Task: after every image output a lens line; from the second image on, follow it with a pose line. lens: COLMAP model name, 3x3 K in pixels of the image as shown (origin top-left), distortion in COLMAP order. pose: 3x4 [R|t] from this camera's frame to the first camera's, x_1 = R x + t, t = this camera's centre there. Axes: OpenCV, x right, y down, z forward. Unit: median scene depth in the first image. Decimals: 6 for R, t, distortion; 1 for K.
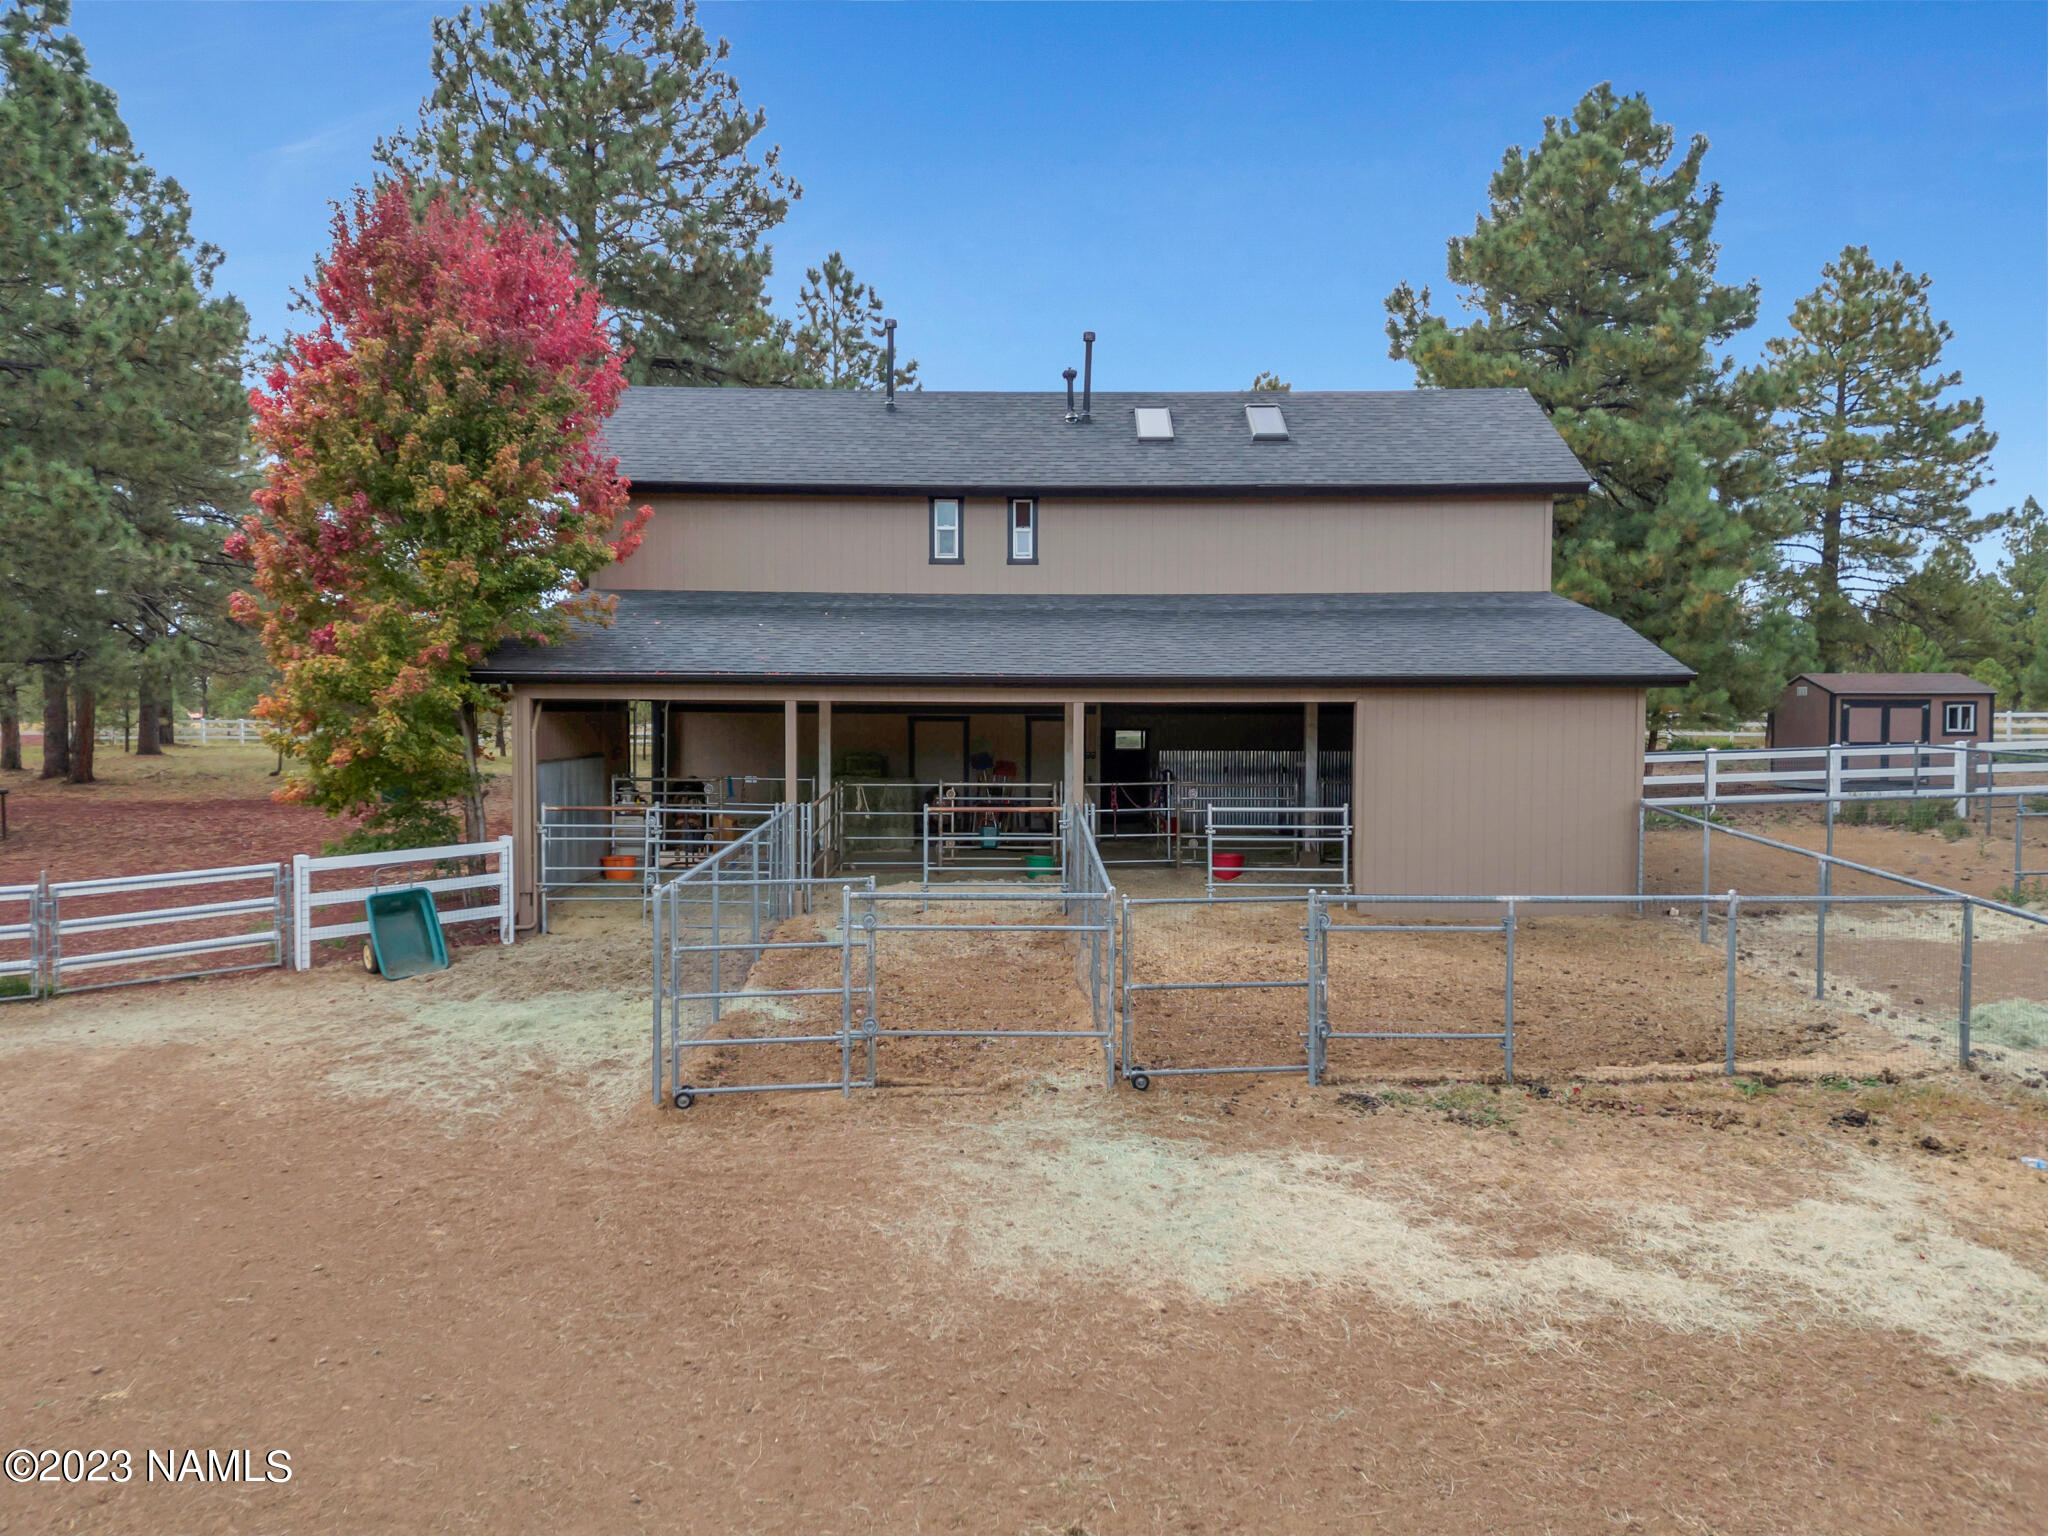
lens RADIAL K [[1489.9, 0, 1004.5], [0, 1489.9, 768.5], [0, 0, 1]] dist [0.094770, -0.075941]
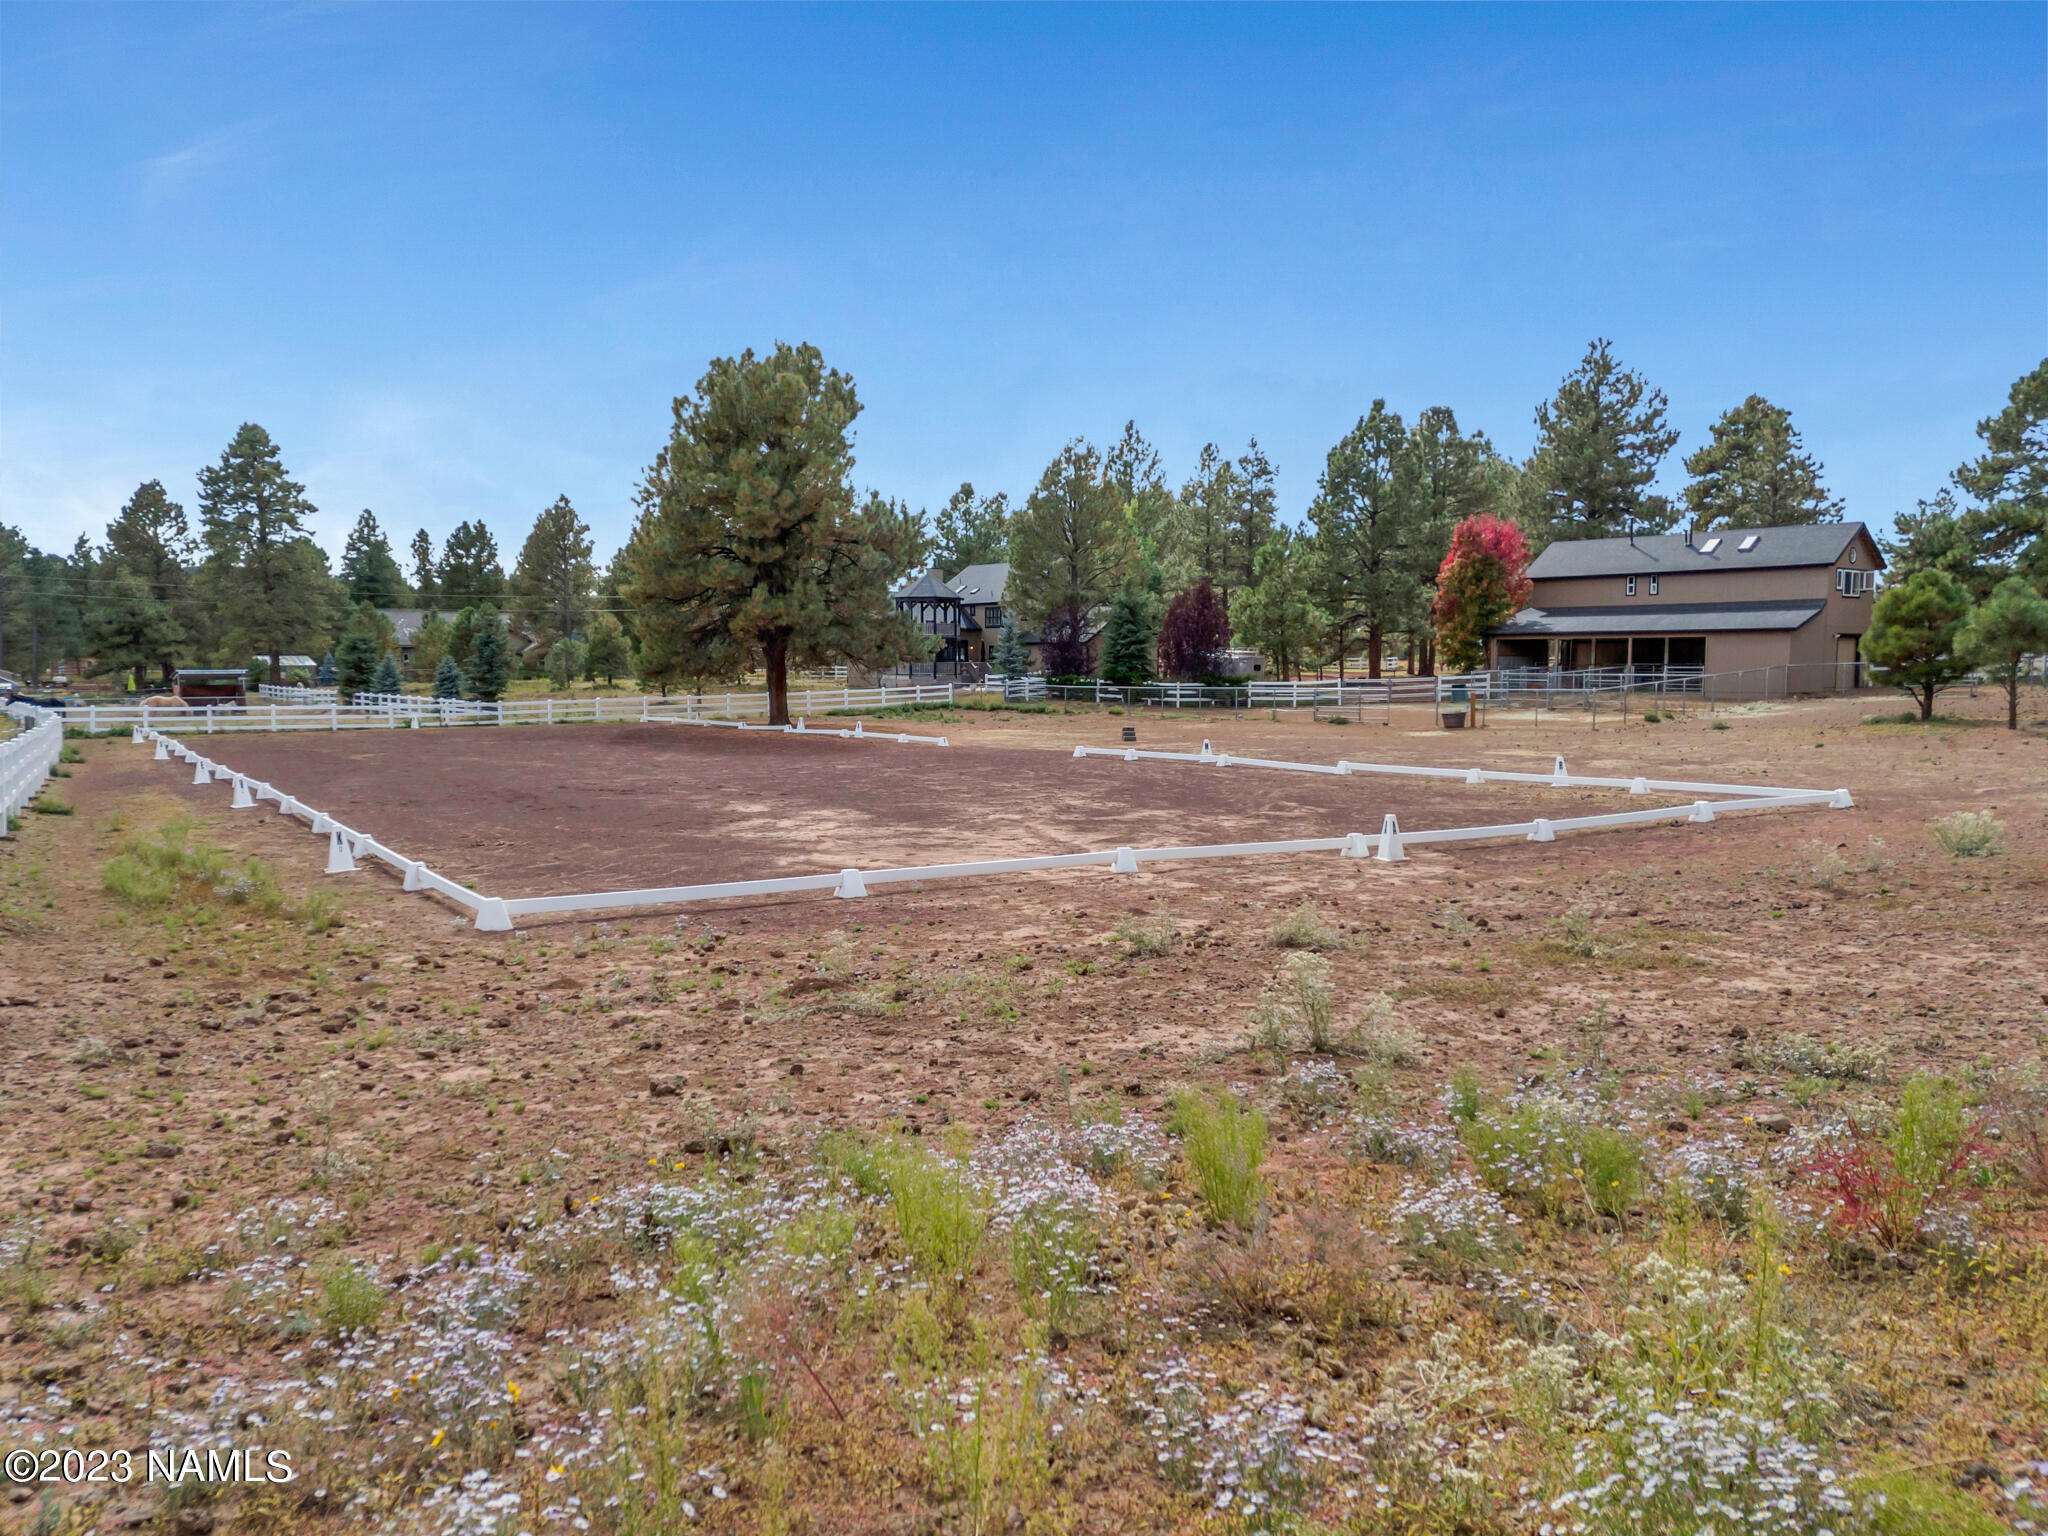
lens RADIAL K [[1477.9, 0, 1013.9], [0, 1477.9, 768.5], [0, 0, 1]] dist [0.137038, -0.166591]
pose [[0.643324, 0.052605, -0.763785, 1.972623], [-0.027320, 0.998579, 0.045764, 0.152783], [0.765106, -0.008574, 0.643847, -2.616445]]
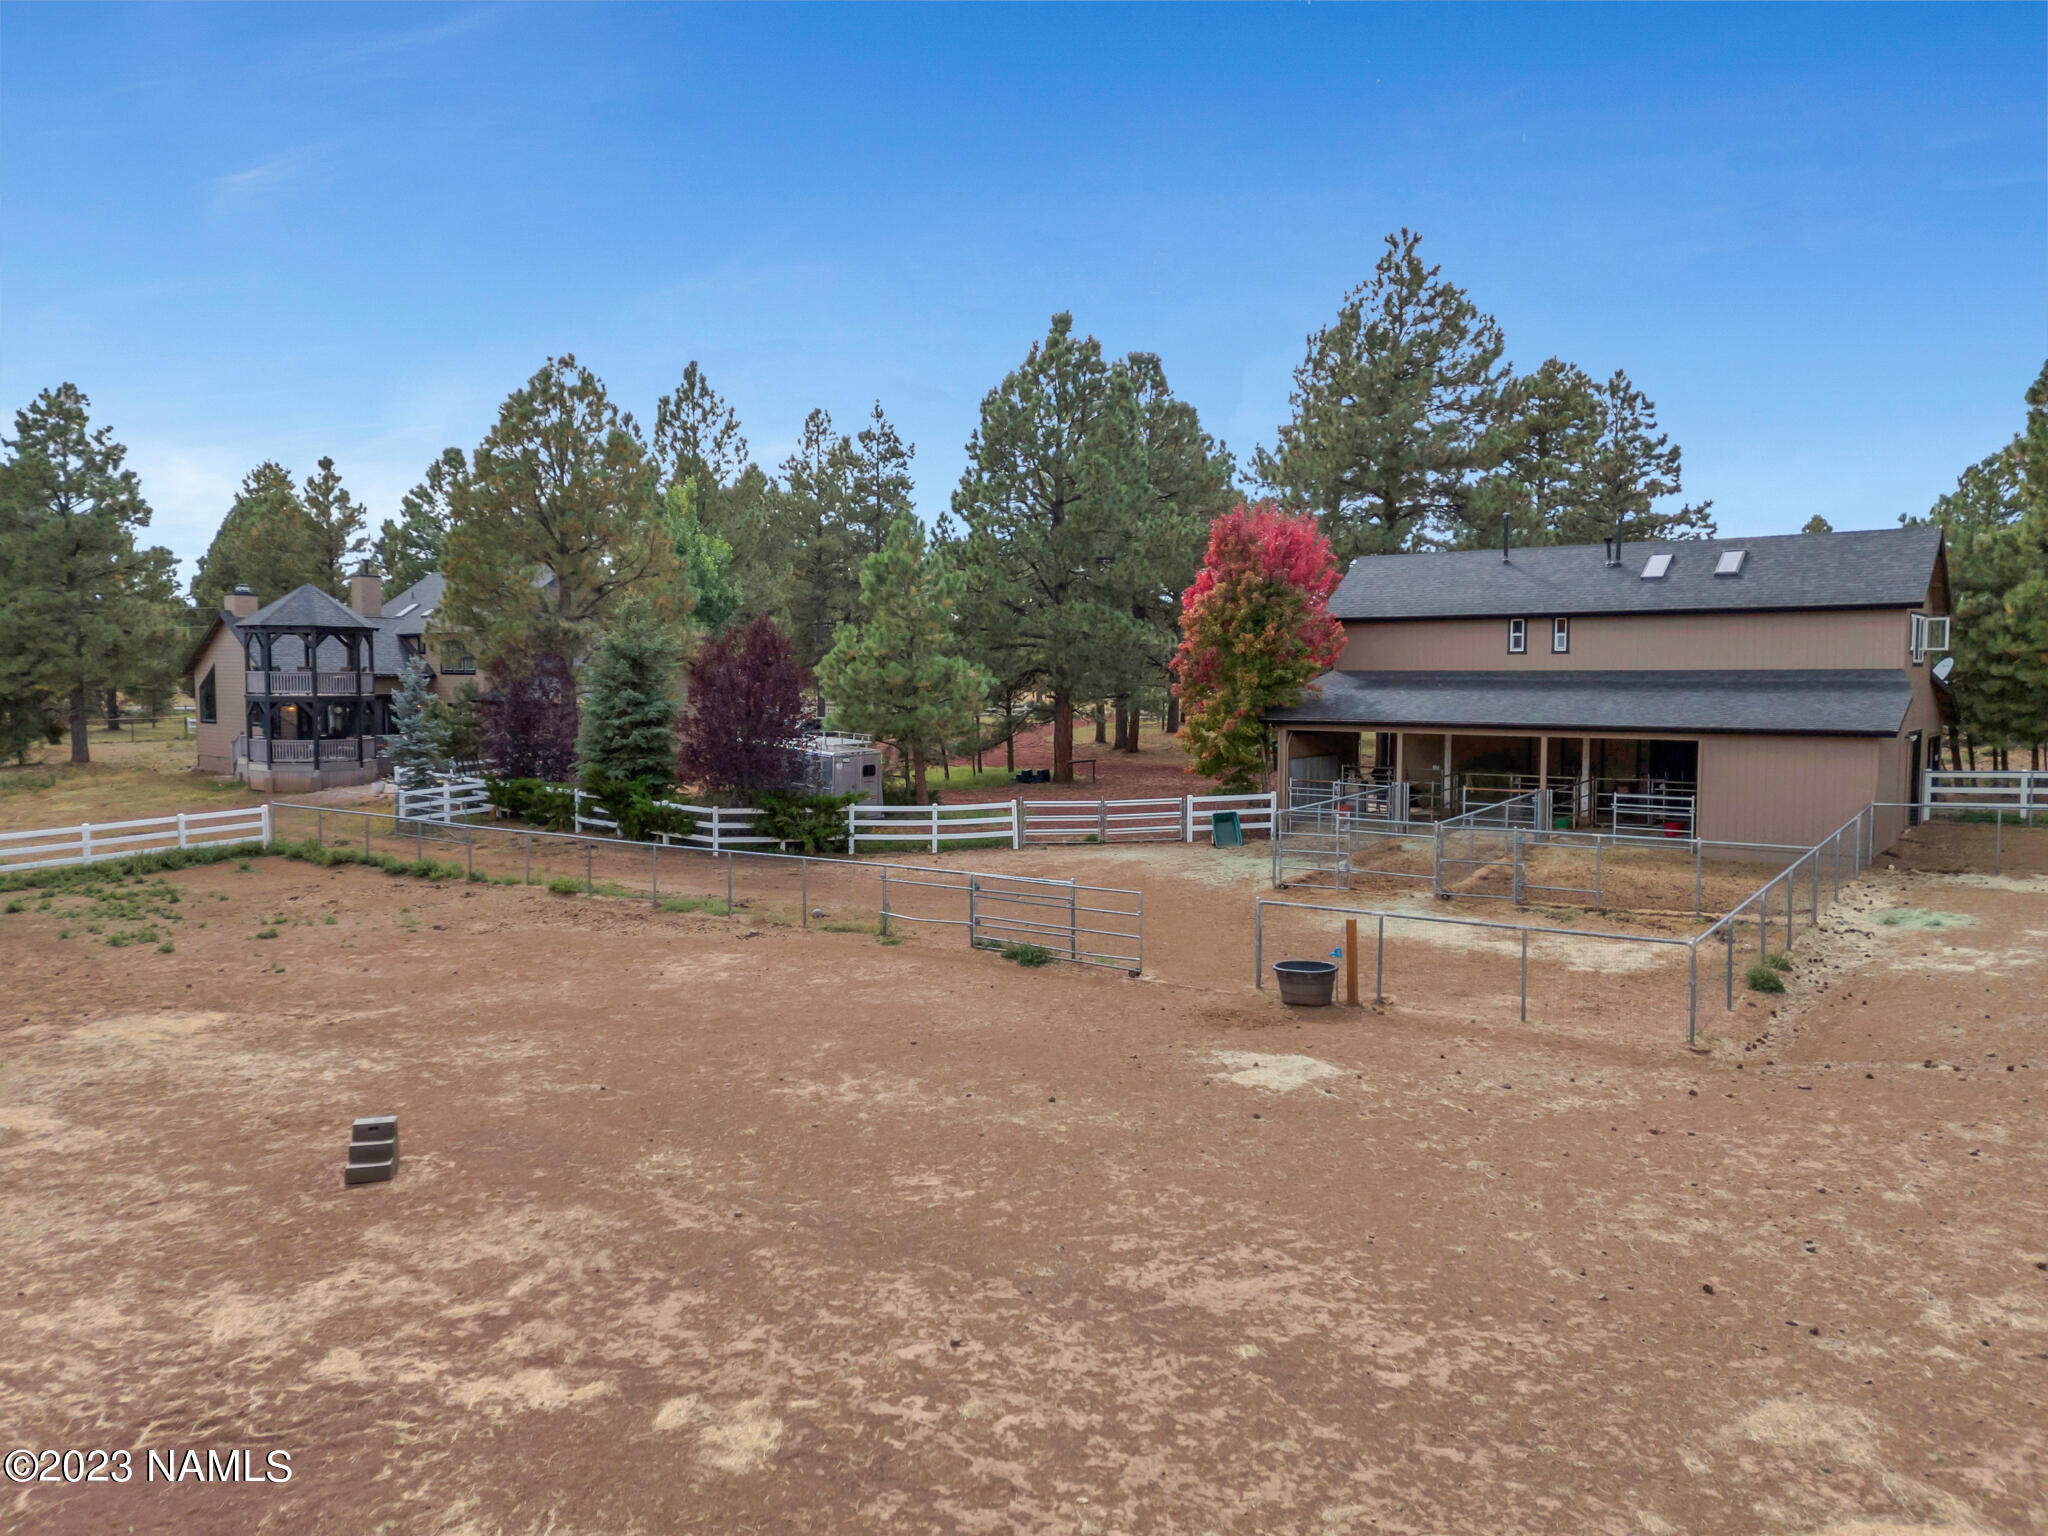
lens RADIAL K [[1477.9, 0, 1013.9], [0, 1477.9, 768.5], [0, 0, 1]] dist [0.137038, -0.166591]
pose [[0.801329, 0.037023, -0.597078, 0.687878], [-0.021441, 0.999219, 0.033183, -0.055486], [0.597840, -0.013788, 0.801497, -1.015344]]
